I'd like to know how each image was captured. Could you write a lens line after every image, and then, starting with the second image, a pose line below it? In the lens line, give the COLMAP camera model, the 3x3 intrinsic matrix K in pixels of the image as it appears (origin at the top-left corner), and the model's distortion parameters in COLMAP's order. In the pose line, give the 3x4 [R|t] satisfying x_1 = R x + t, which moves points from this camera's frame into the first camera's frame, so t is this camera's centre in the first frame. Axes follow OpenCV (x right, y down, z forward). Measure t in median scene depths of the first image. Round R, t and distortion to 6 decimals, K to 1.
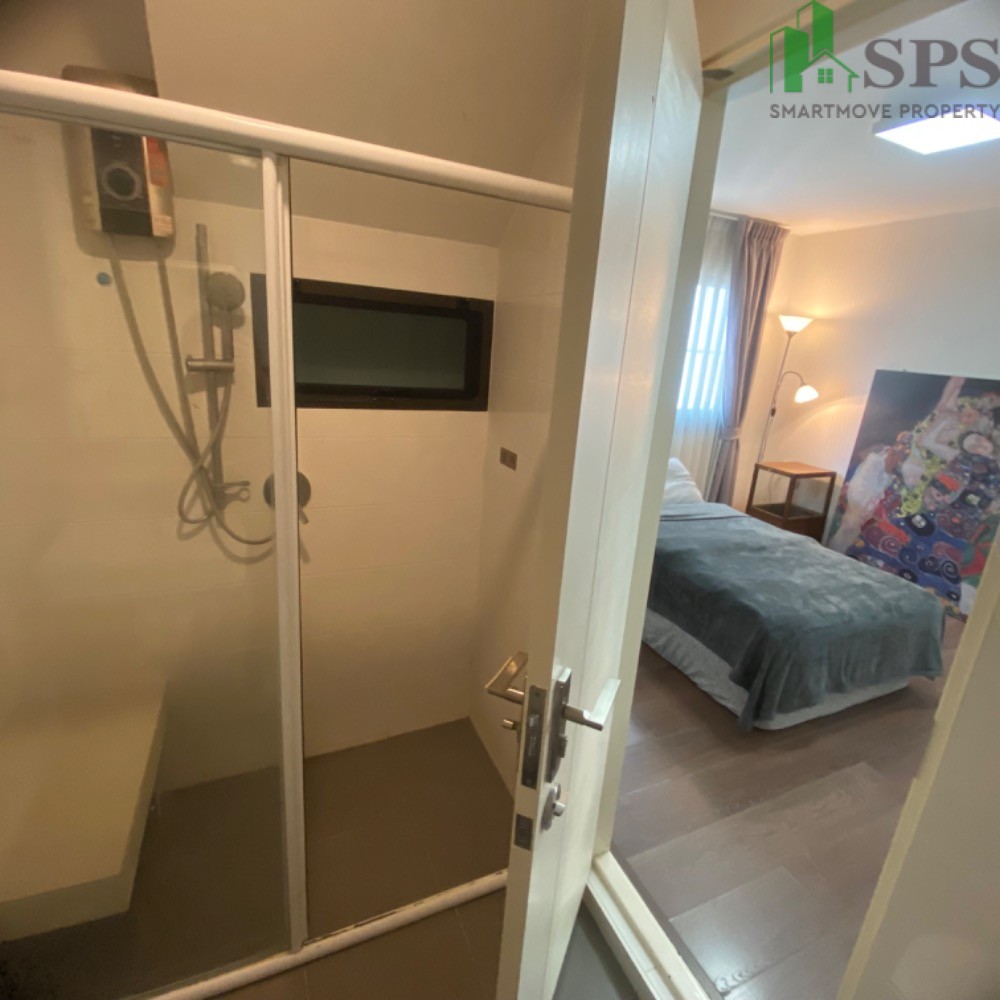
lens RADIAL K [[539.3, 0, 497.1], [0, 539.3, 487.1], [0, 0, 1]] dist [0.044367, -0.039391]
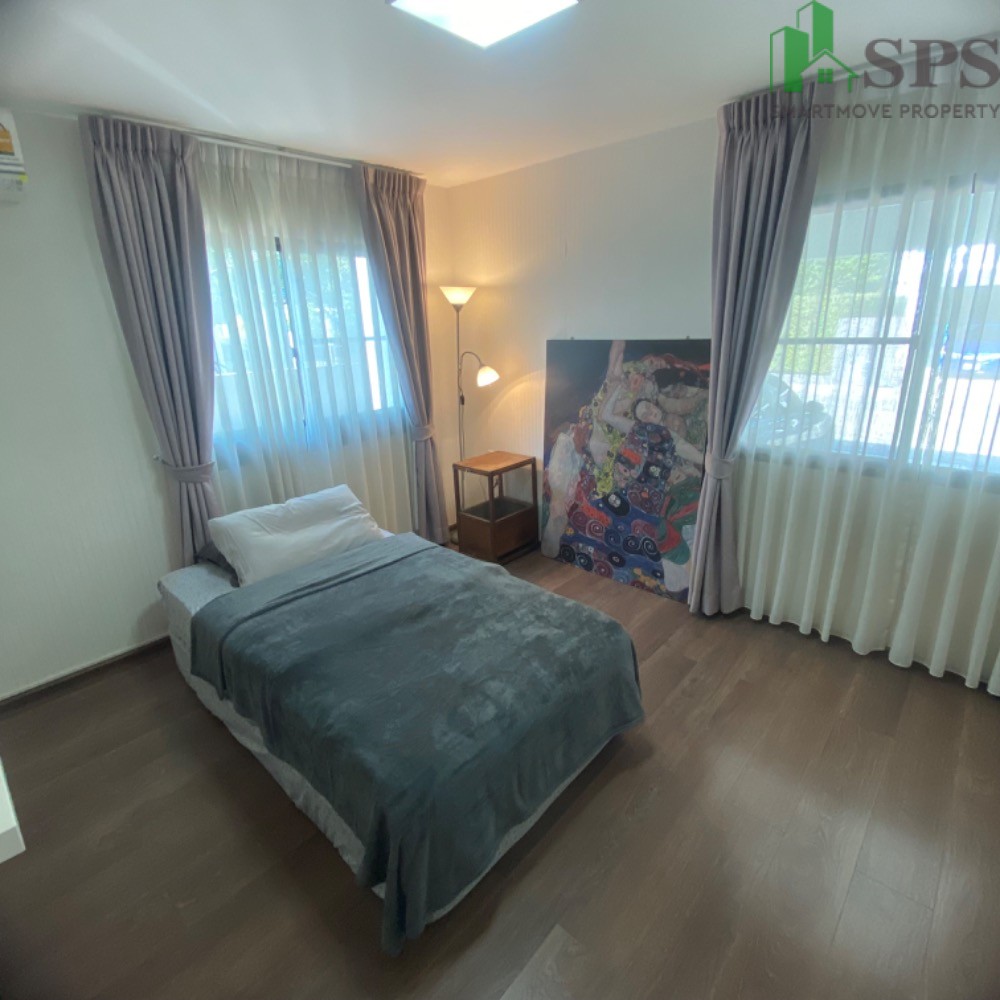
lens RADIAL K [[539.3, 0, 497.1], [0, 539.3, 487.1], [0, 0, 1]] dist [0.044367, -0.039391]
pose [[0.913780, -0.214870, 0.344726, 0.283248], [0.199648, 0.976635, 0.079528, -0.072456], [-0.353760, -0.003847, 0.935328, 0.217408]]
